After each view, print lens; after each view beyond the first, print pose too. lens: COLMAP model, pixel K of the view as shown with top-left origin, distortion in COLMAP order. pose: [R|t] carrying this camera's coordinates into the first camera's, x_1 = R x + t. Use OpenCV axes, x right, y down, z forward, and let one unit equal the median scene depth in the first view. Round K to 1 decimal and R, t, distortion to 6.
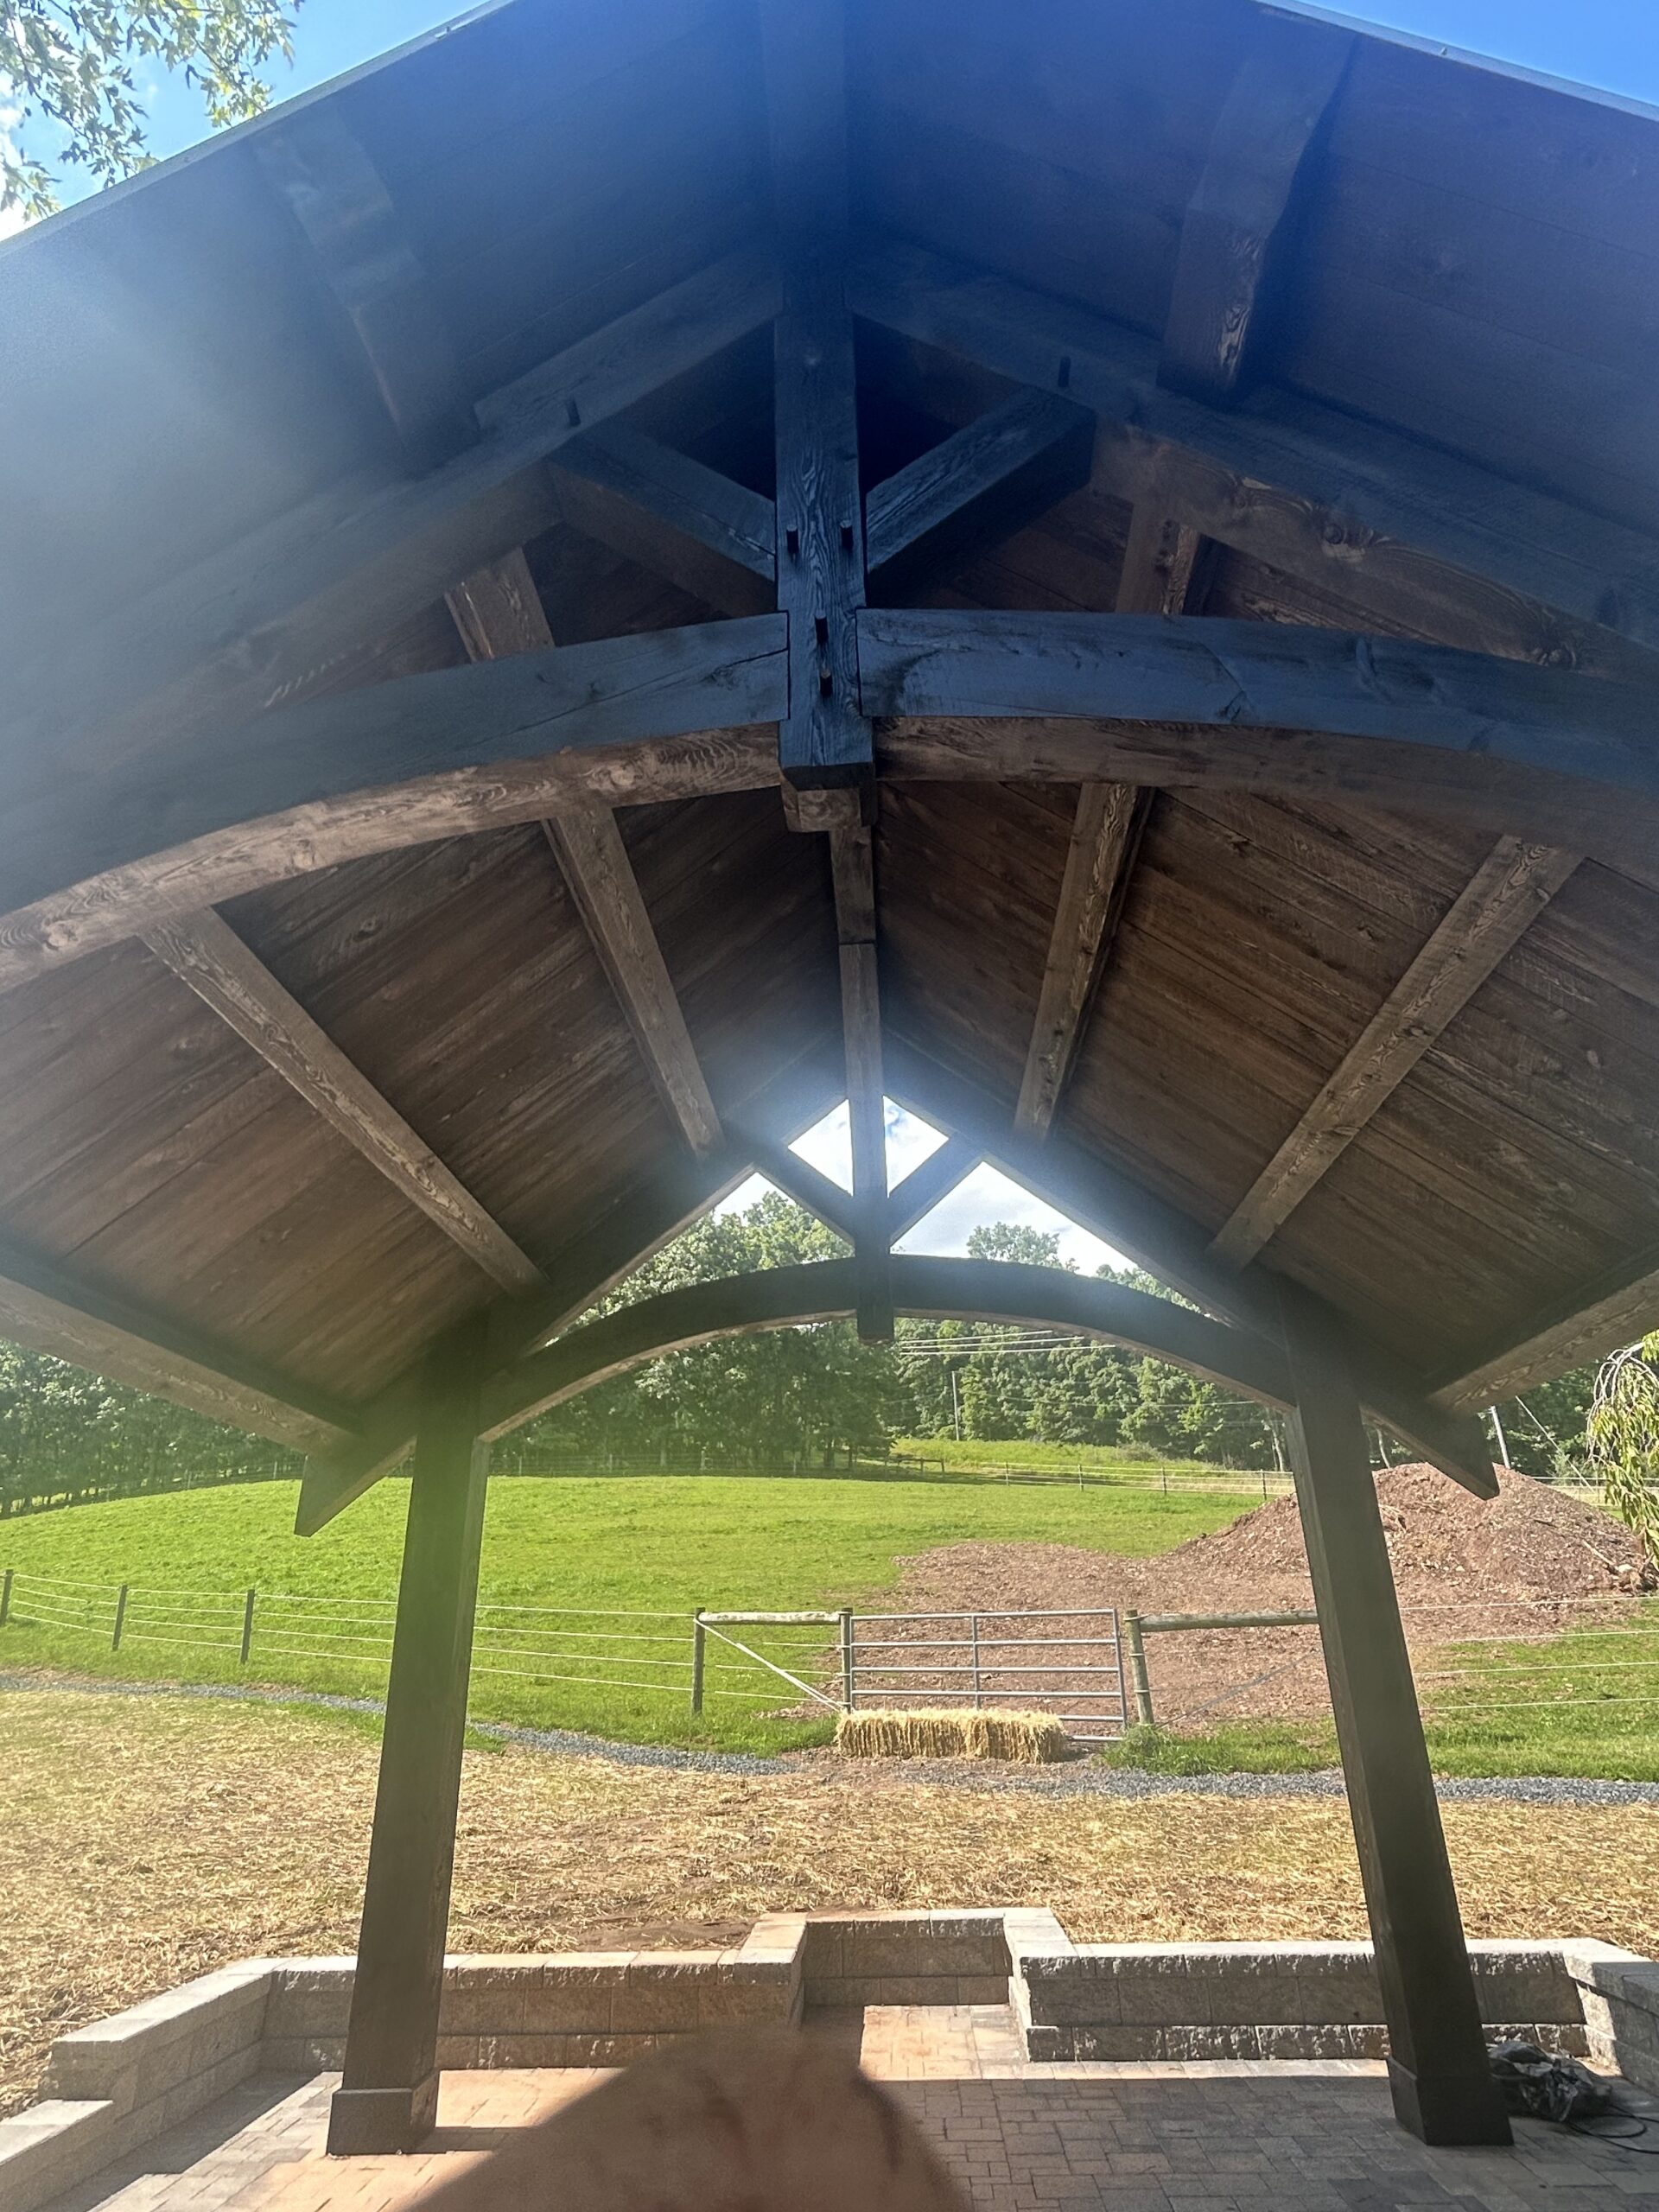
lens RADIAL K [[1246.2, 0, 829.5], [0, 1246.2, 1106.0], [0, 0, 1]] dist [-0.002279, -0.000092]
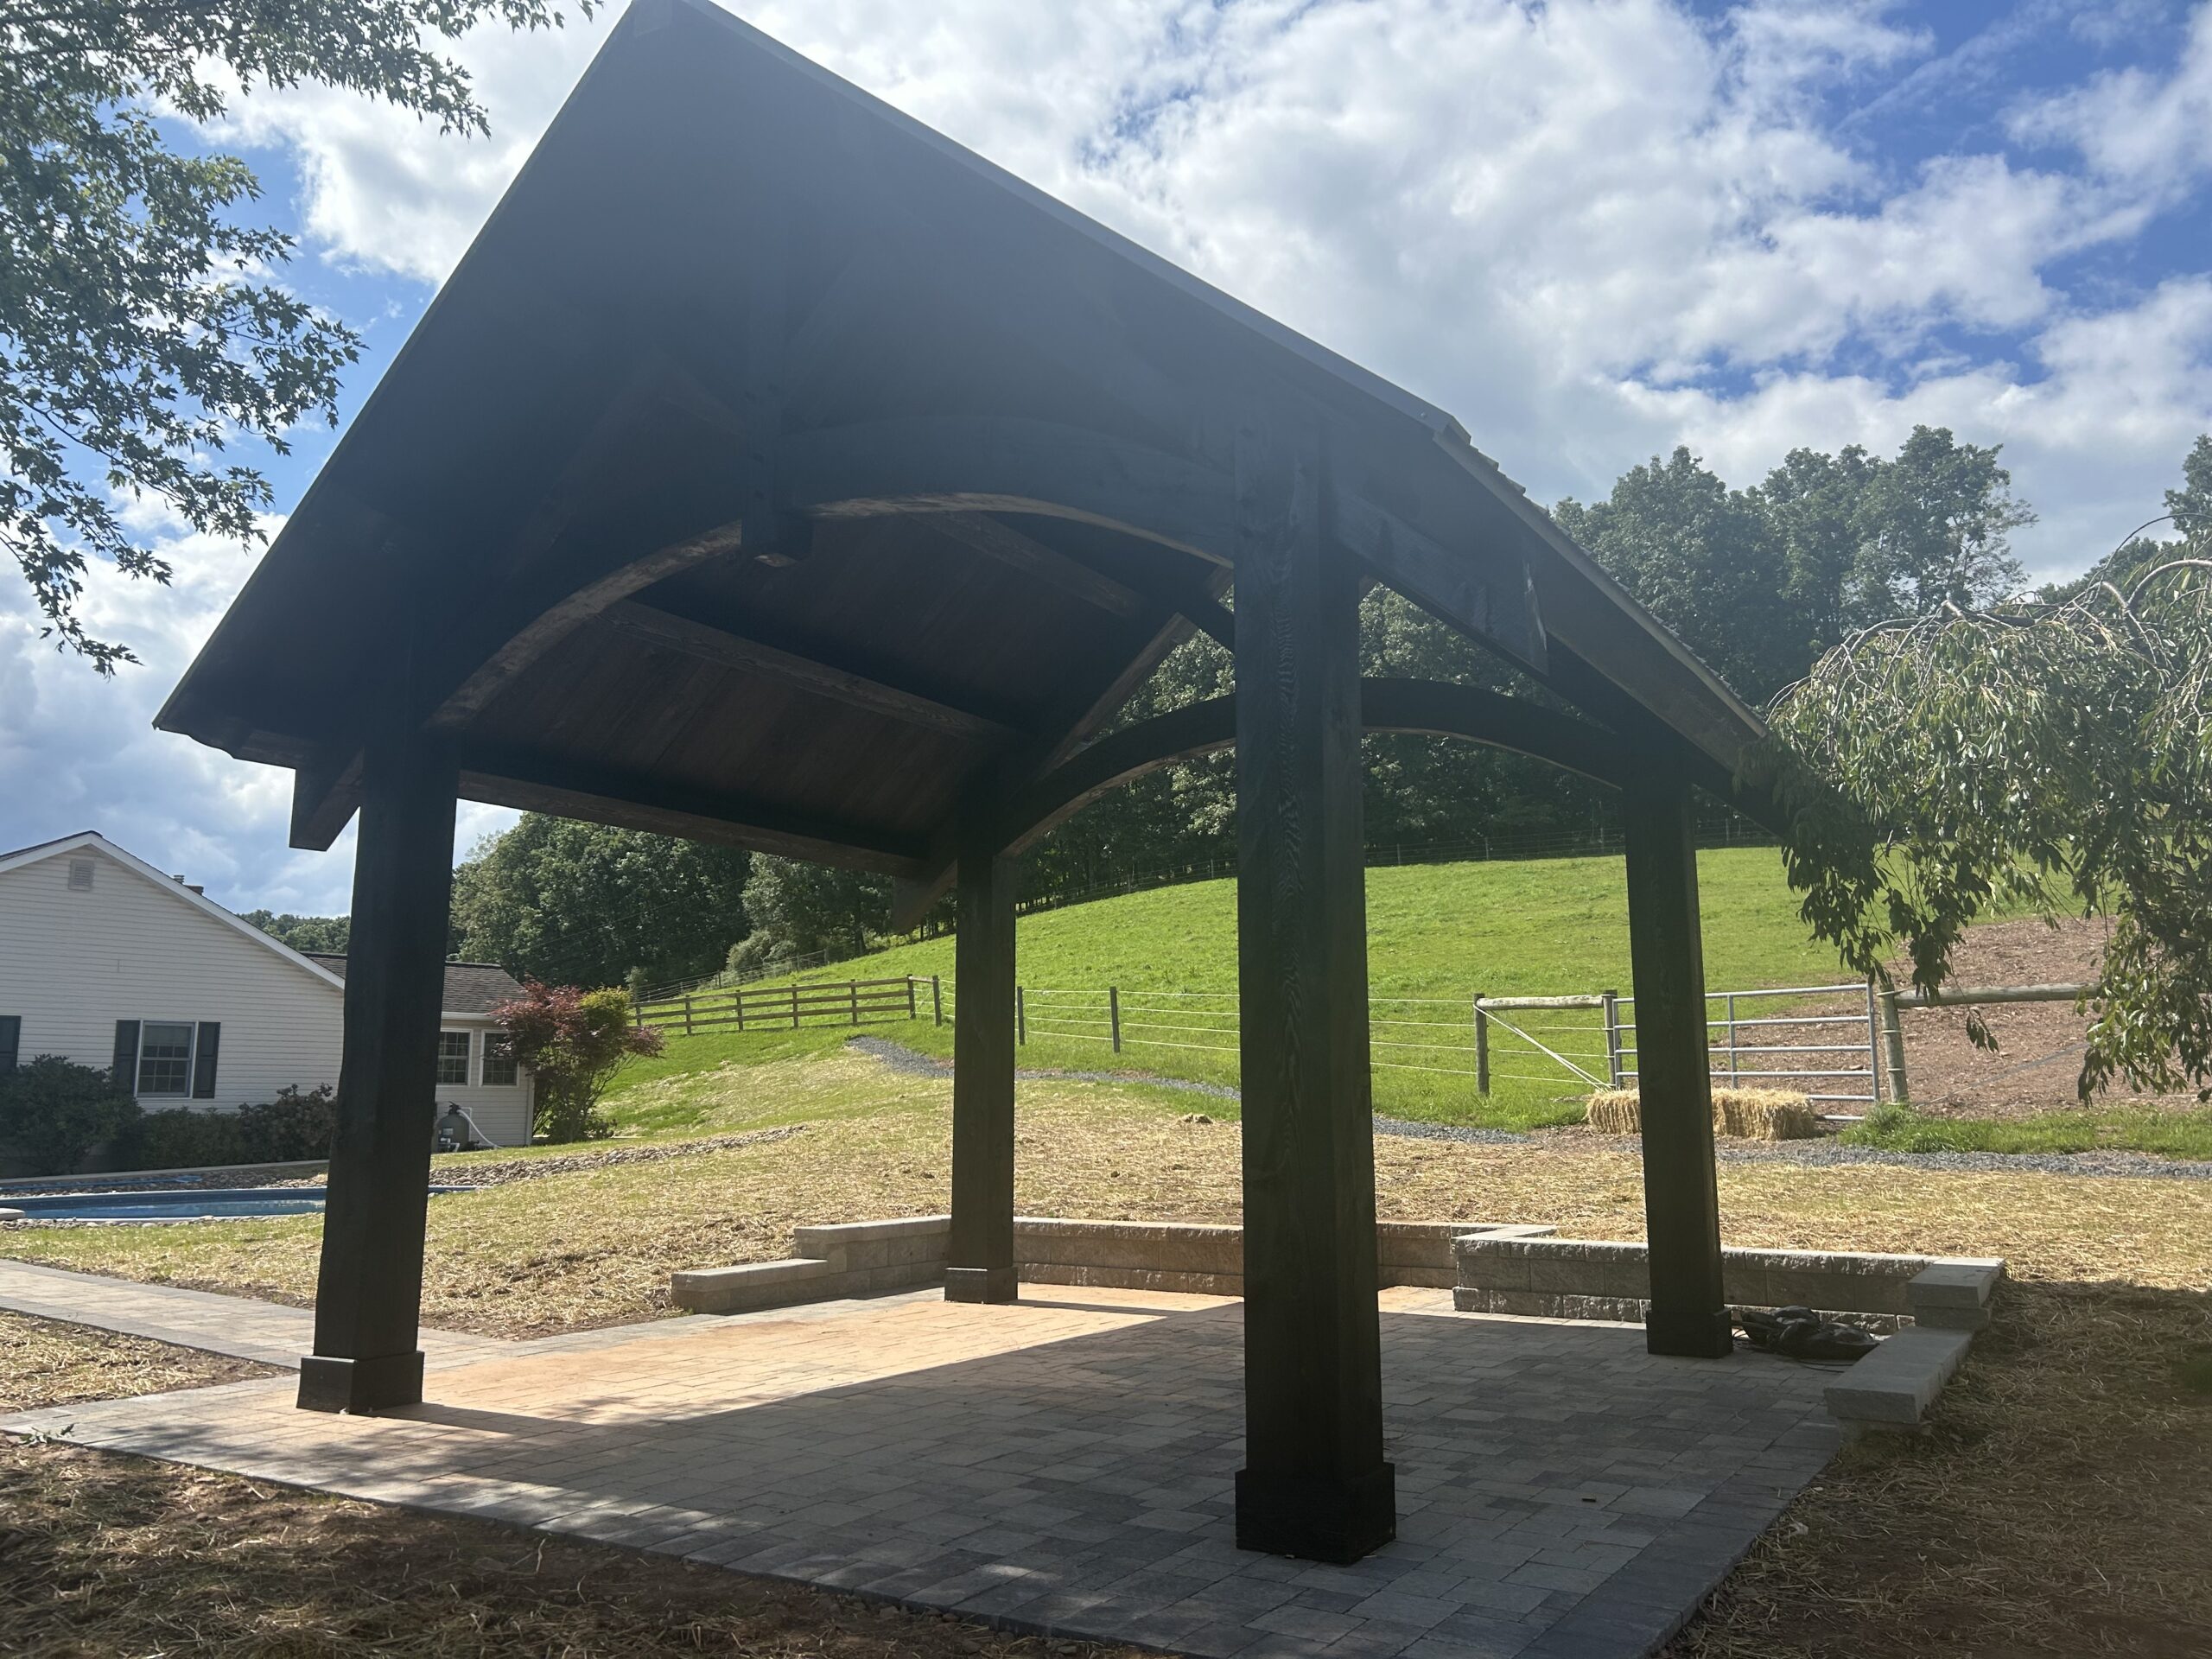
lens RADIAL K [[1676.1, 0, 1089.6], [0, 1676.1, 859.0], [0, 0, 1]] dist [0.098658, -0.199059]
pose [[0.872249, -0.053533, -0.486122, 0.283878], [0.189883, 0.953082, 0.235751, -0.054825], [0.450694, -0.297940, 0.841491, -0.188351]]
